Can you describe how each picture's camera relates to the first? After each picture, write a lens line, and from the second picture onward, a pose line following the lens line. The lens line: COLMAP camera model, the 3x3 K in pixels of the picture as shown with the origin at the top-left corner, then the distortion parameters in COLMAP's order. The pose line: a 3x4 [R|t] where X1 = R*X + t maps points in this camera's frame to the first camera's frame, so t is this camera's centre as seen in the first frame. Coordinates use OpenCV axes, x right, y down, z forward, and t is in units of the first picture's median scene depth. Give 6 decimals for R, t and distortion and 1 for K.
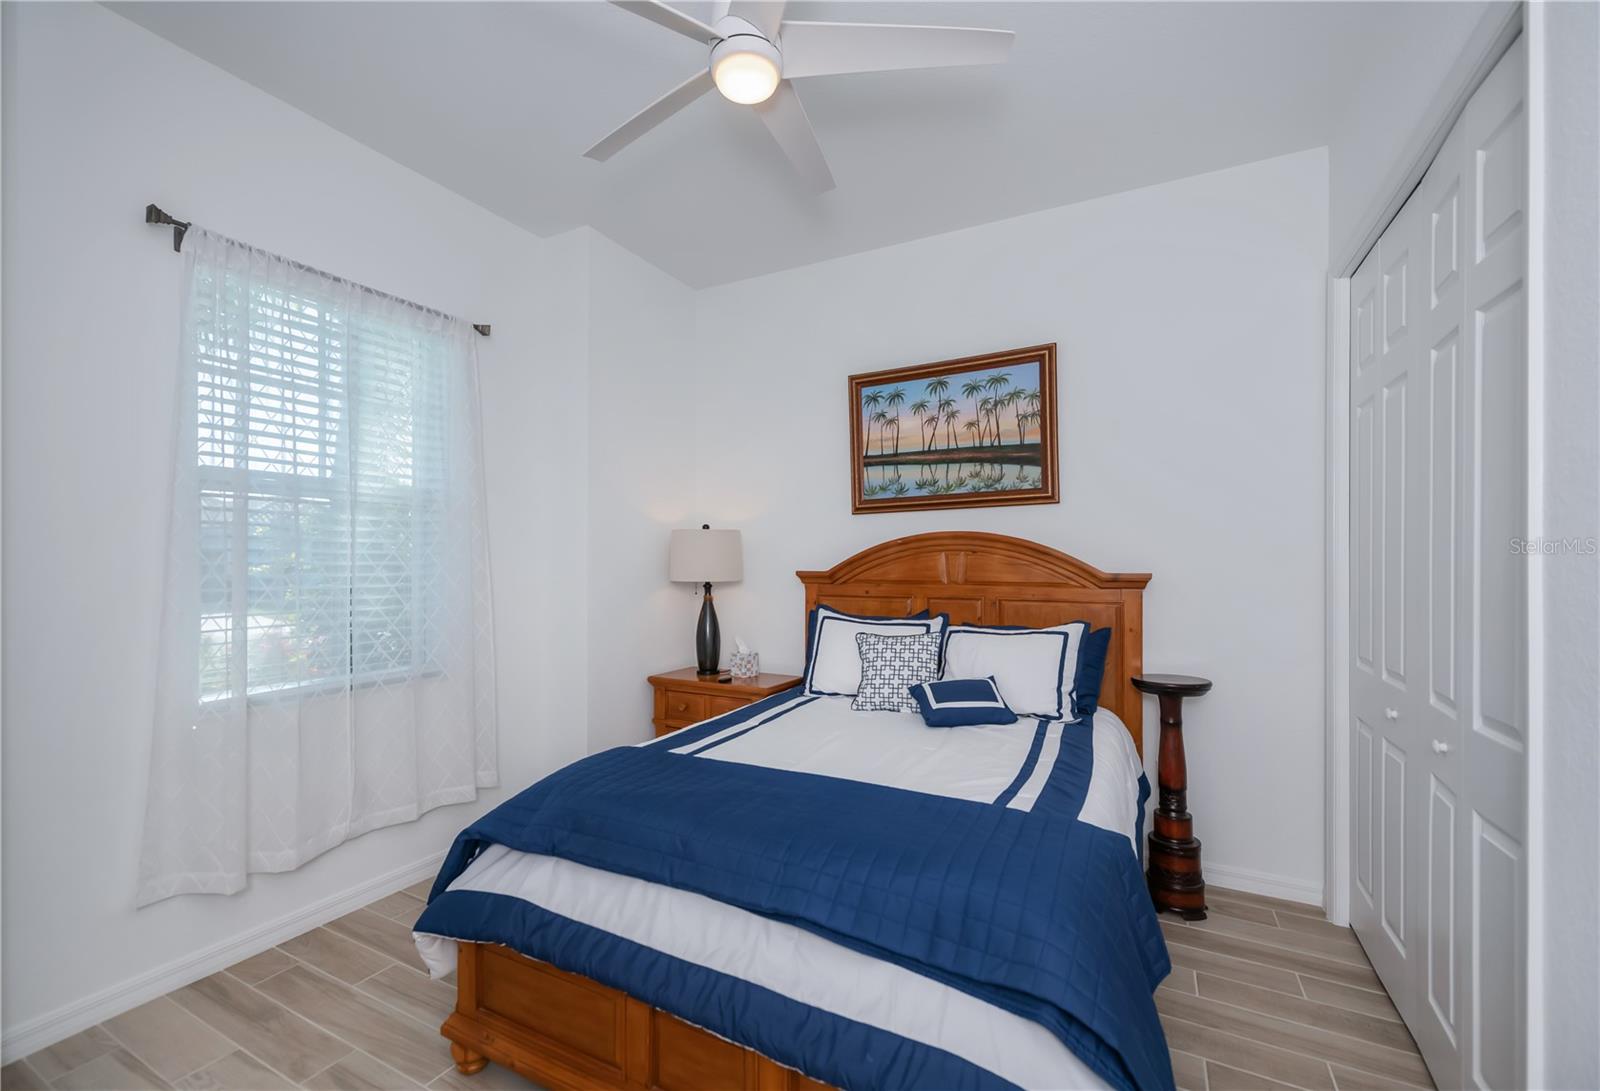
lens RADIAL K [[682.1, 0, 793.4], [0, 682.1, 556.4], [0, 0, 1]] dist [-0.001300, -0.000075]
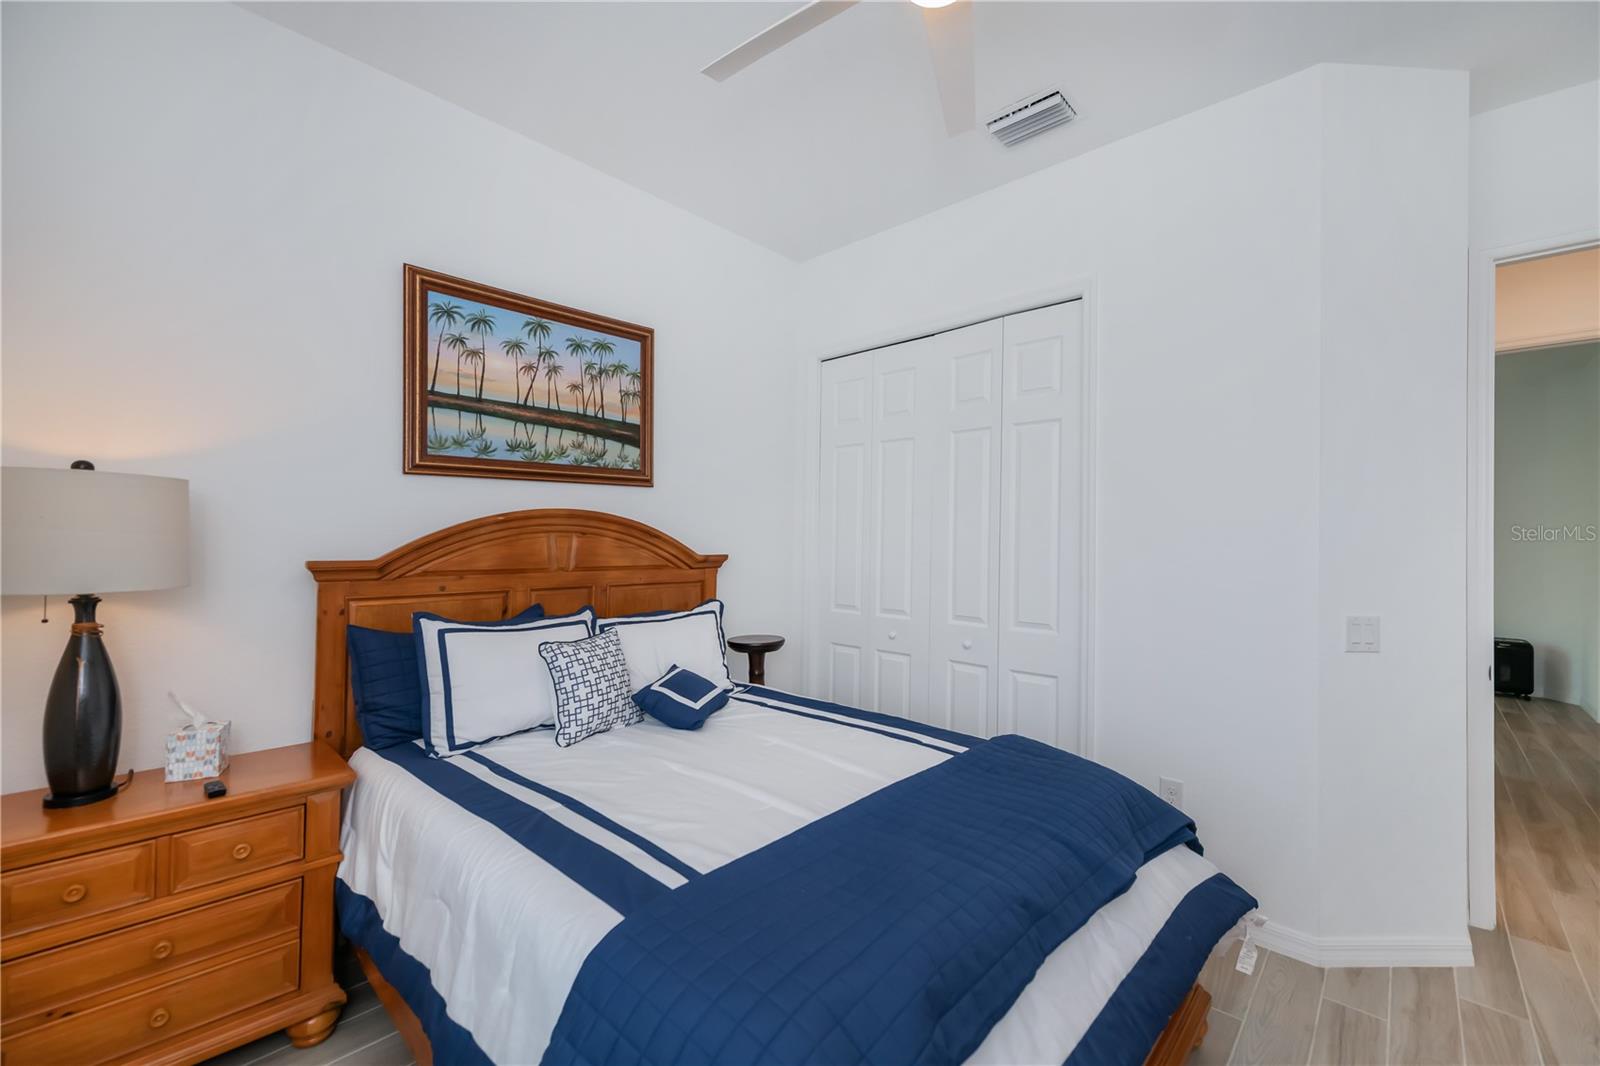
lens RADIAL K [[661.8, 0, 797.9], [0, 661.8, 535.4], [0, 0, 1]] dist [0.000739, -0.000222]
pose [[0.252449, 0.010964, 0.967548, -0.475344], [-0.013591, 0.999877, -0.007784, -0.001465], [-0.967515, -0.011185, 0.252567, 0.502728]]
